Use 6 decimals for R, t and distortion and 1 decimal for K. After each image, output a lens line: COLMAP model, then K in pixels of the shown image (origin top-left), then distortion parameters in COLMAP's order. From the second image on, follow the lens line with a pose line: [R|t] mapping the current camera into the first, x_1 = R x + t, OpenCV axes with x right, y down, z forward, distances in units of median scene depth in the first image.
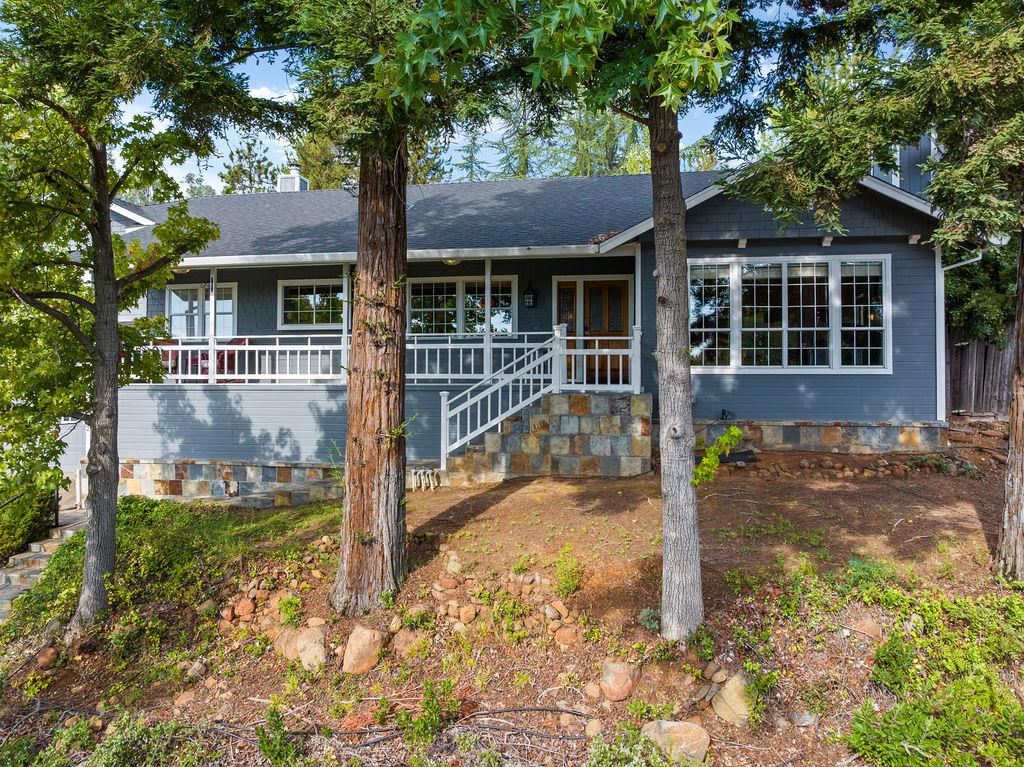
lens RADIAL K [[722.2, 0, 512.0], [0, 722.2, 383.5], [0, 0, 1]] dist [-0.028306, -0.003388]
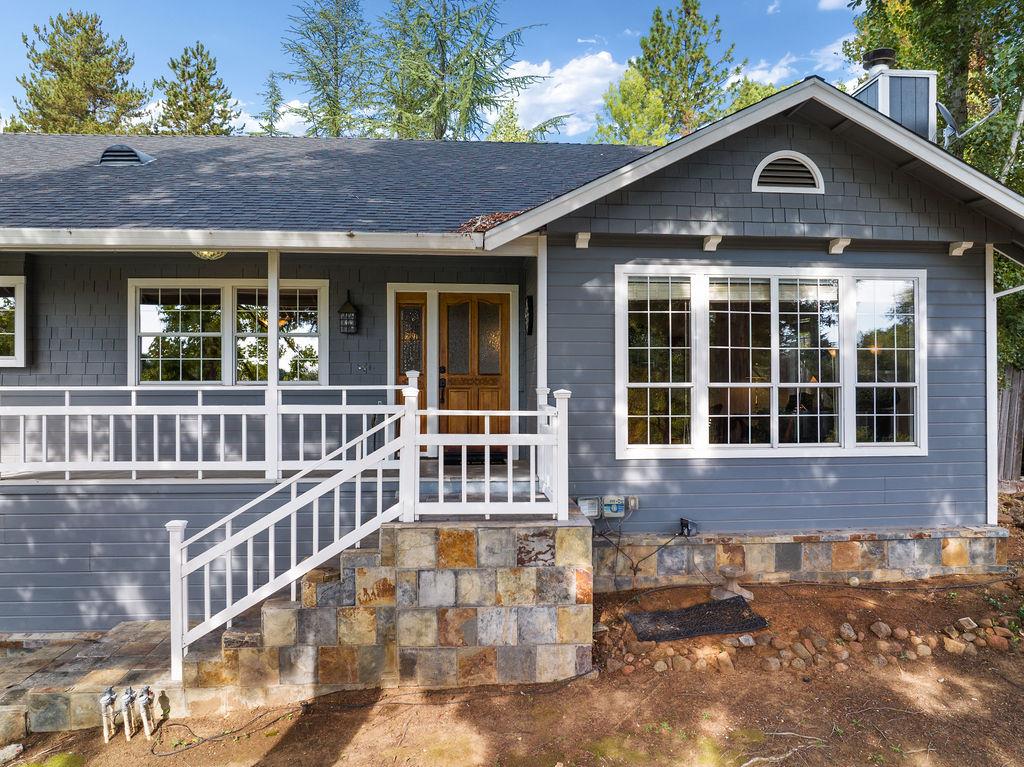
lens RADIAL K [[722.2, 0, 512.0], [0, 722.2, 383.5], [0, 0, 1]] dist [-0.028306, -0.003388]
pose [[0.966945, -0.004291, 0.254948, 0.002557], [0.002558, 0.999971, 0.007130, -0.083046], [-0.254971, -0.006242, 0.966928, 0.466176]]
